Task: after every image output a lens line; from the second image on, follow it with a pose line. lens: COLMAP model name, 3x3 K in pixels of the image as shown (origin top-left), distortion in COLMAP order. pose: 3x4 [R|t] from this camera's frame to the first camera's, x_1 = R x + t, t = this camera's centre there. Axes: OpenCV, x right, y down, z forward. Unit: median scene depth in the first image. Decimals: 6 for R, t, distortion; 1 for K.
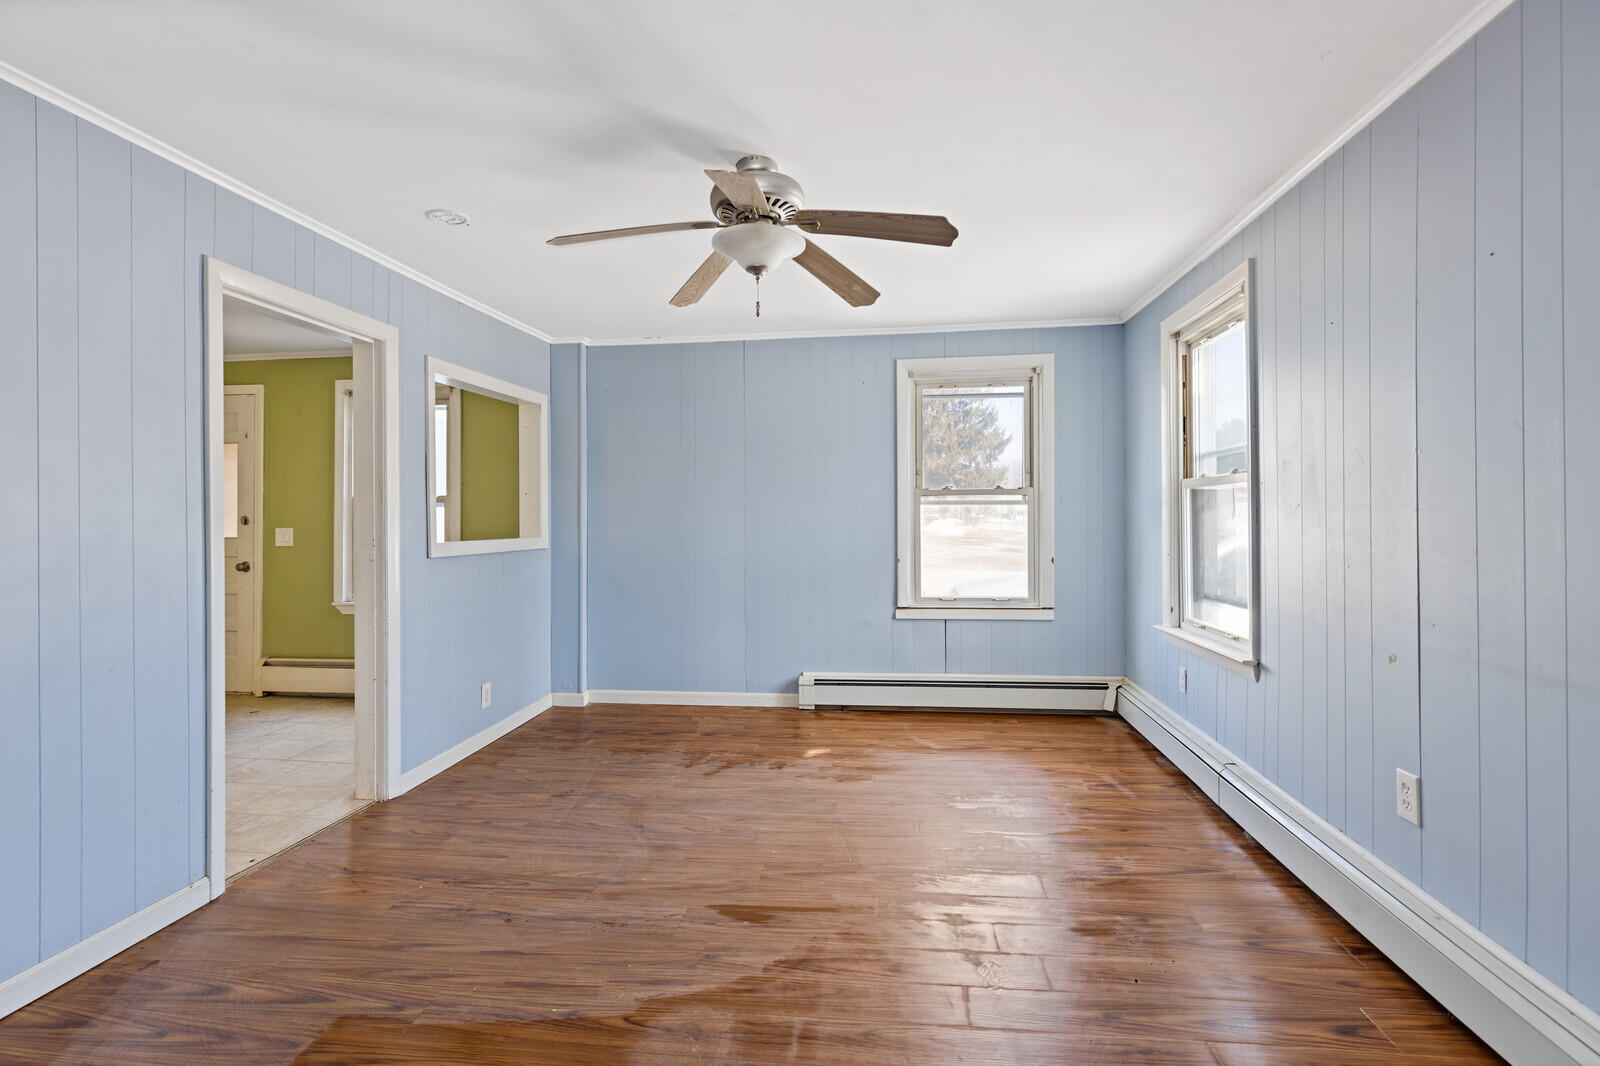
lens RADIAL K [[734.7, 0, 770.8], [0, 734.7, 520.5], [0, 0, 1]] dist [0.007451, 0.000122]
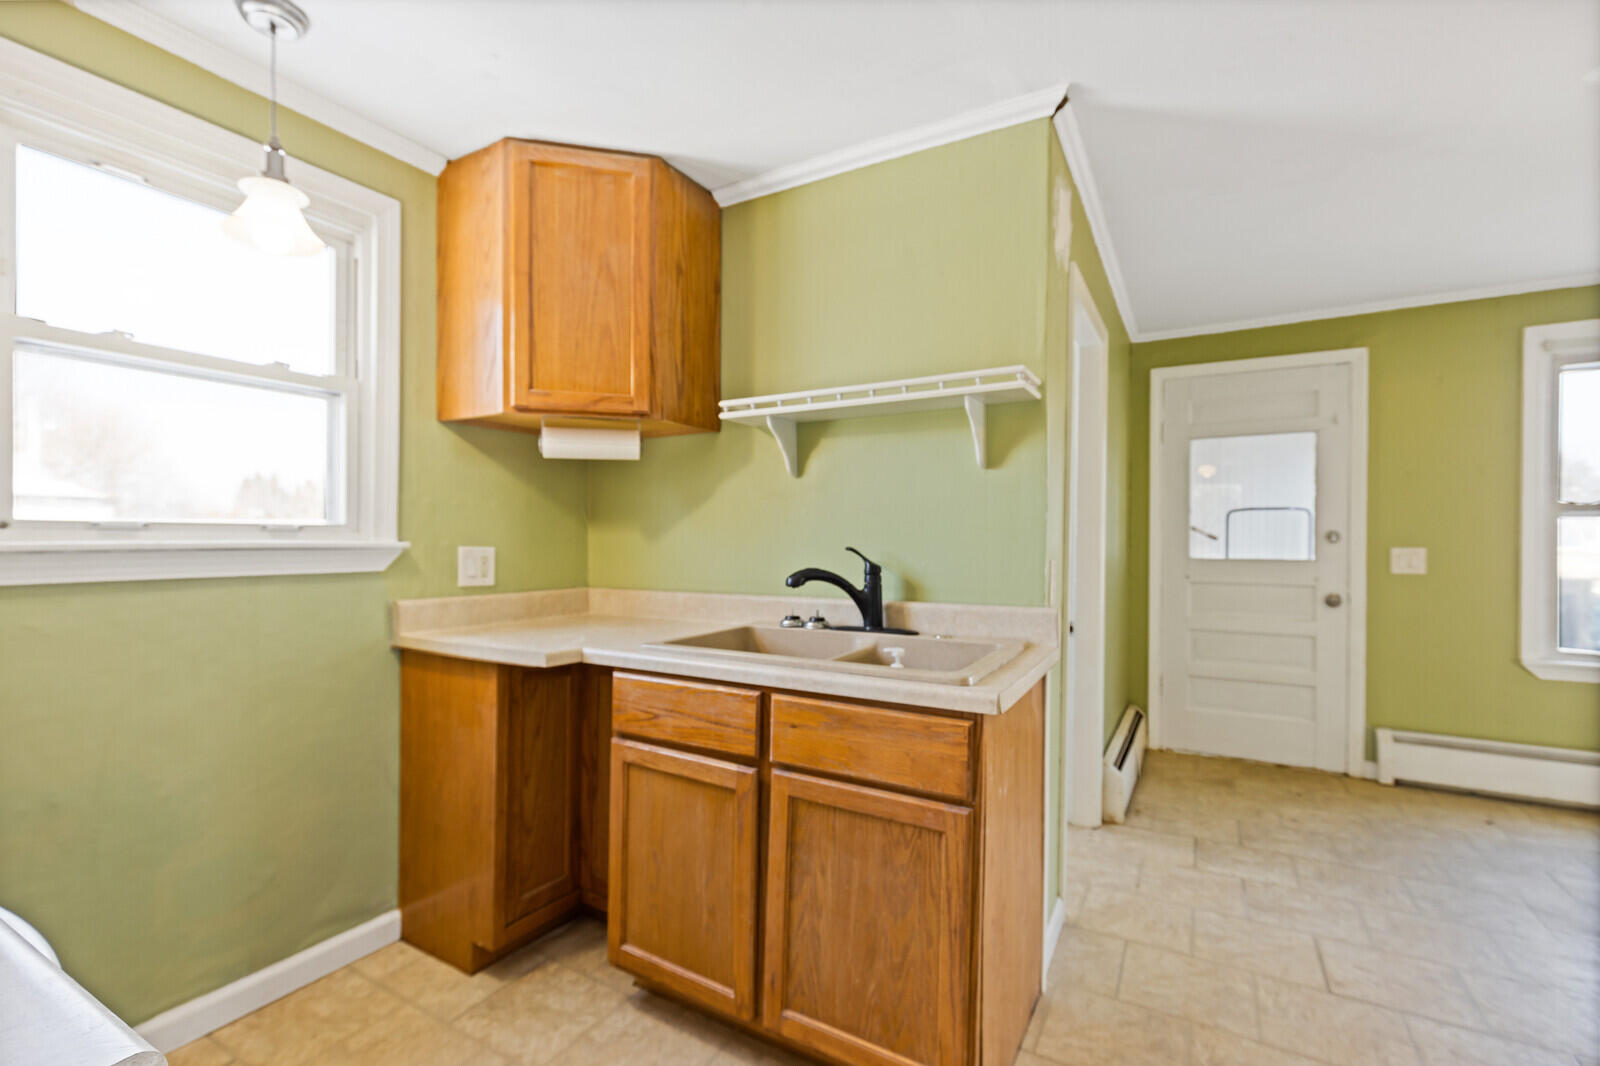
lens RADIAL K [[734.7, 0, 796.6], [0, 734.7, 533.9], [0, 0, 1]] dist [0.007451, 0.000122]
pose [[0.939262, 0.010240, -0.343049, -0.964044], [-0.012668, 0.999908, -0.004838, 0.007896], [0.342968, 0.008890, 0.939305, 0.135291]]
